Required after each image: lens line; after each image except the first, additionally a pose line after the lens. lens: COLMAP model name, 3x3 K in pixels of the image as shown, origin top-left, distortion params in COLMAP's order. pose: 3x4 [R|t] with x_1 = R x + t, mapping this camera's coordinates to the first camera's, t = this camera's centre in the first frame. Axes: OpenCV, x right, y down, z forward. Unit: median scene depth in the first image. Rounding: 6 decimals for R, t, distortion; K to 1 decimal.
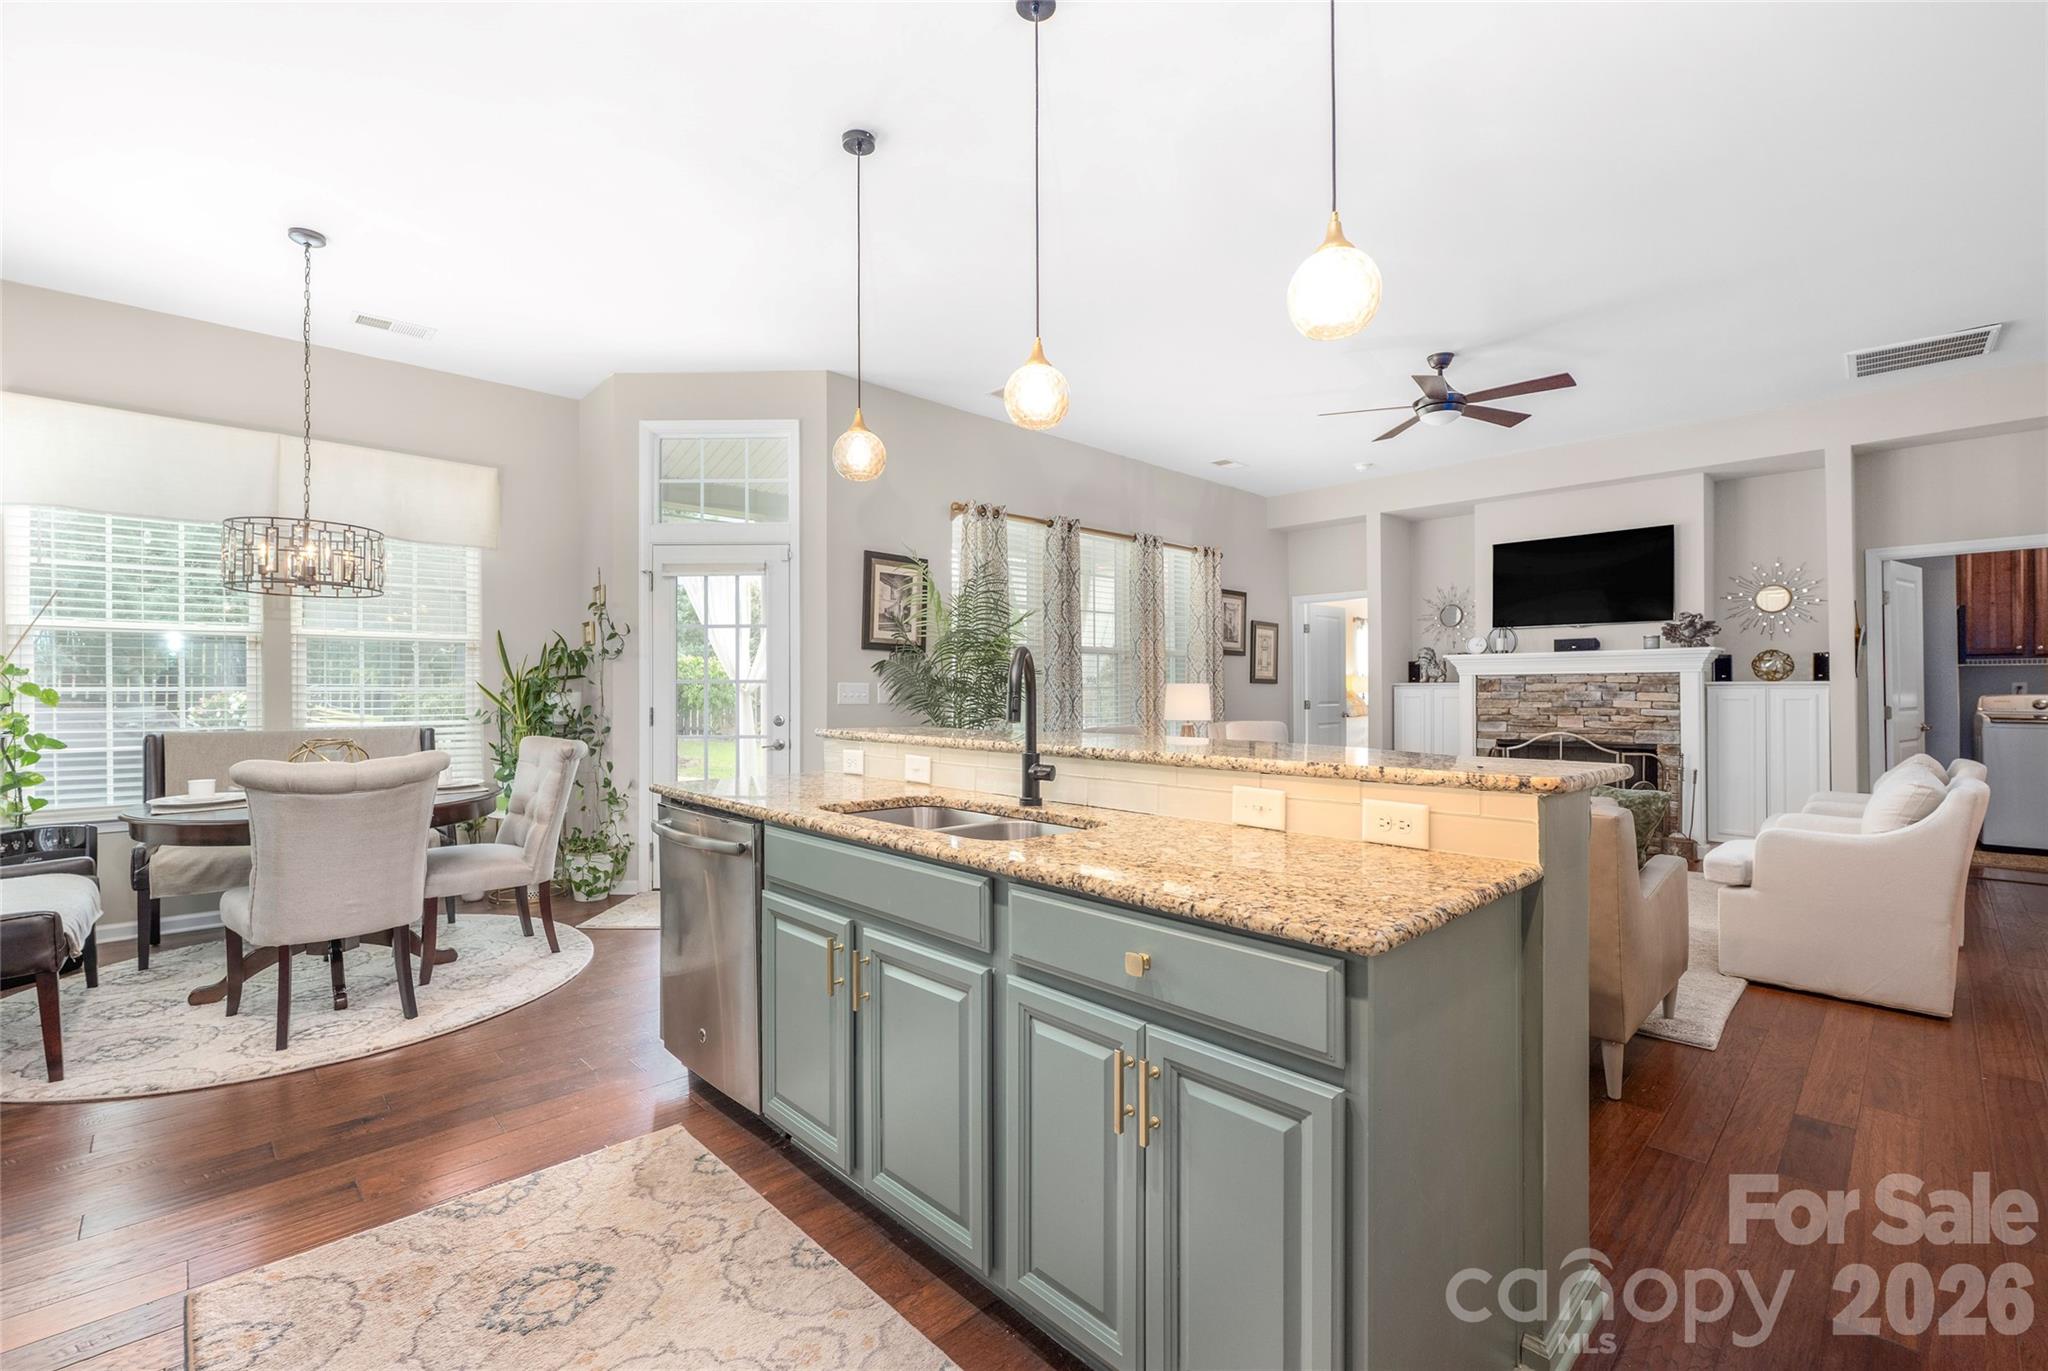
lens RADIAL K [[892.4, 0, 1006.1], [0, 892.4, 684.7], [0, 0, 1]] dist [0.000849, -0.000577]
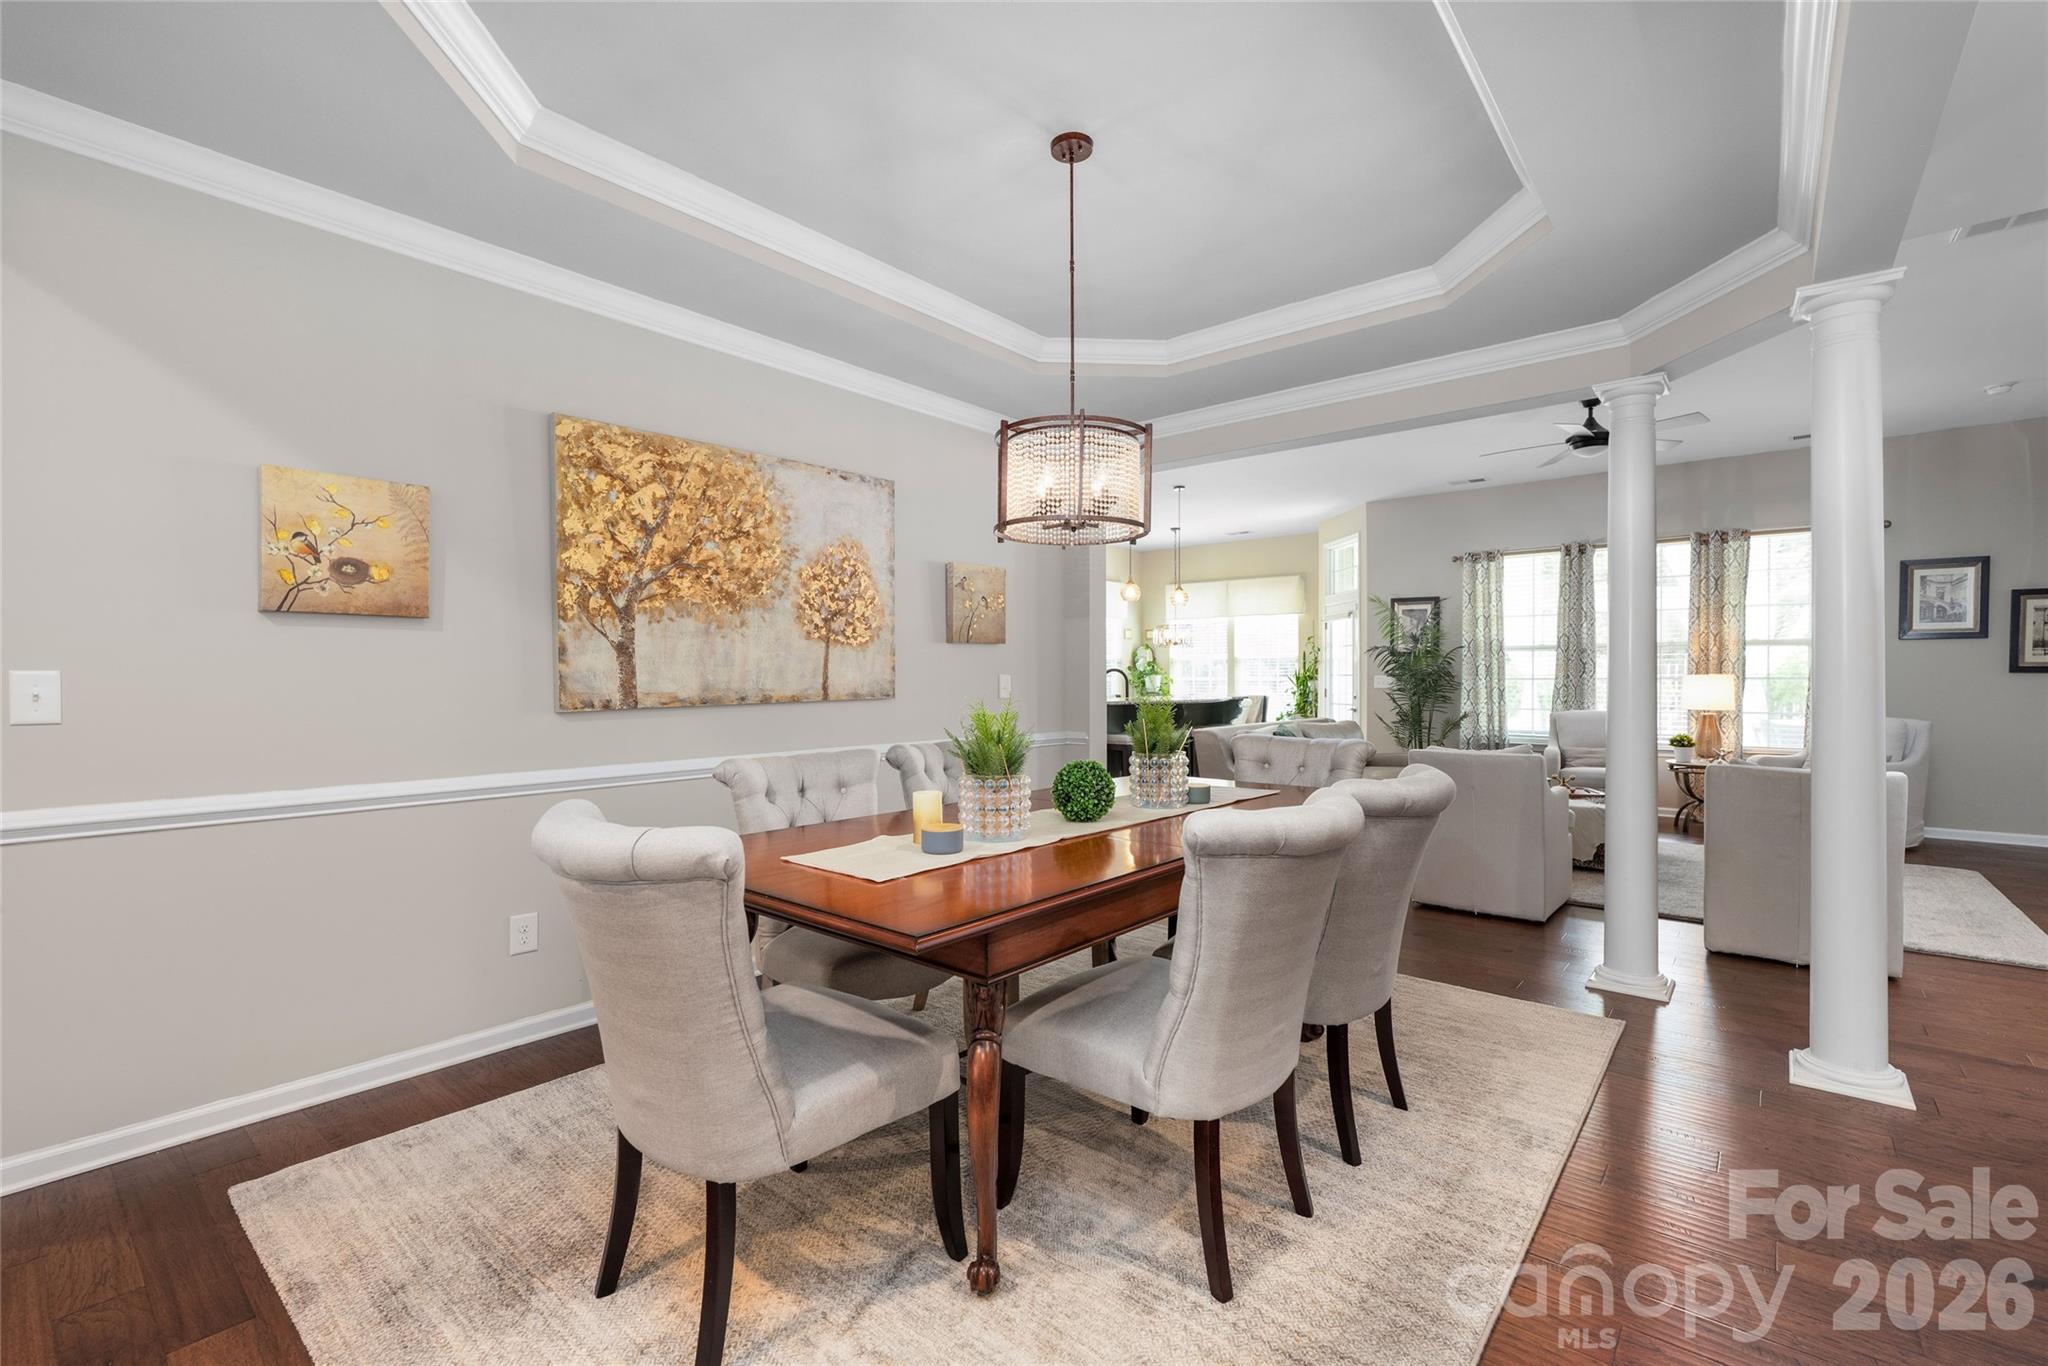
lens RADIAL K [[899.9, 0, 1023.1], [0, 899.9, 672.3], [0, 0, 1]] dist [-0.004389, 0.000007]
pose [[0.115113, -0.006329, -0.993332, 1.220738], [0.006198, 0.999965, -0.005653, -0.002872], [0.993333, -0.005506, 0.115148, 0.080774]]
